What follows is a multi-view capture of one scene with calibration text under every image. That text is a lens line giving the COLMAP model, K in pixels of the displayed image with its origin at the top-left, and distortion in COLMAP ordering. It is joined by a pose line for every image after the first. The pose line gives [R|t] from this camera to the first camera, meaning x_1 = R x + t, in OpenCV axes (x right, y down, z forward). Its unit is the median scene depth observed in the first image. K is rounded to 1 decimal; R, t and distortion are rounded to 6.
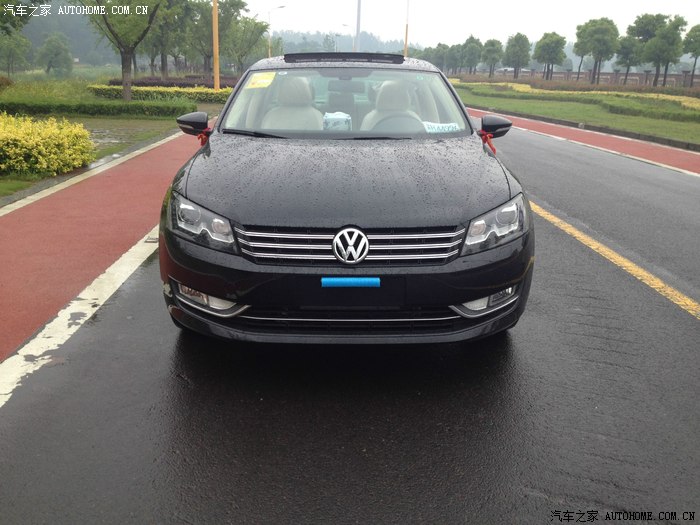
lens RADIAL K [[650.1, 0, 344.0], [0, 650.1, 263.1], [0, 0, 1]] dist [0.134449, -0.277830]
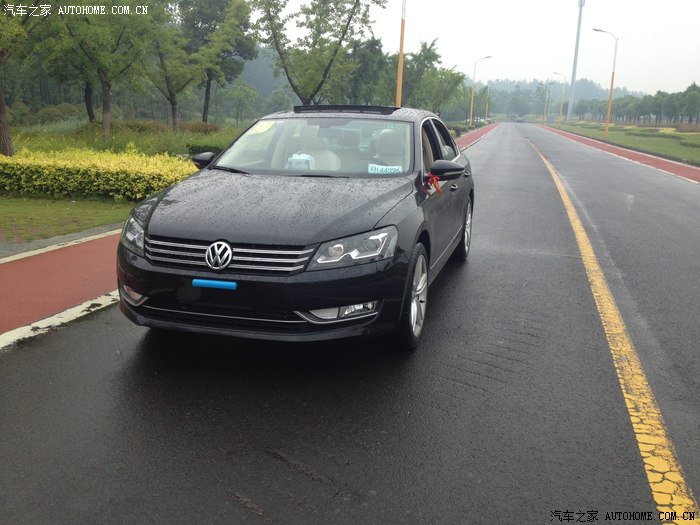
lens RADIAL K [[650.1, 0, 344.0], [0, 650.1, 263.1], [0, 0, 1]] dist [0.134449, -0.277830]
pose [[0.954672, 0.069057, -0.289539, 0.569411], [-0.088714, 0.994521, -0.055307, 0.034073], [0.284133, 0.078486, 0.955567, -0.129292]]
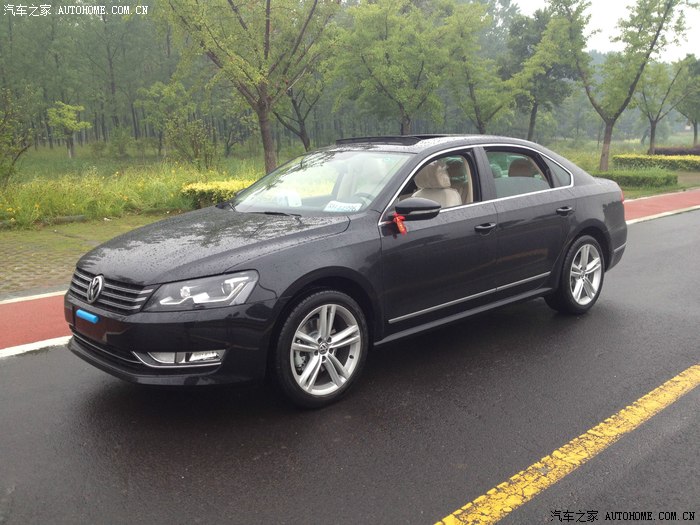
lens RADIAL K [[650.1, 0, 344.0], [0, 650.1, 263.1], [0, 0, 1]] dist [0.134449, -0.277830]
pose [[0.672308, 0.106011, -0.732642, 1.238121], [-0.177946, 0.983818, -0.020936, -0.131106], [0.718566, 0.144446, 0.680292, 0.417815]]
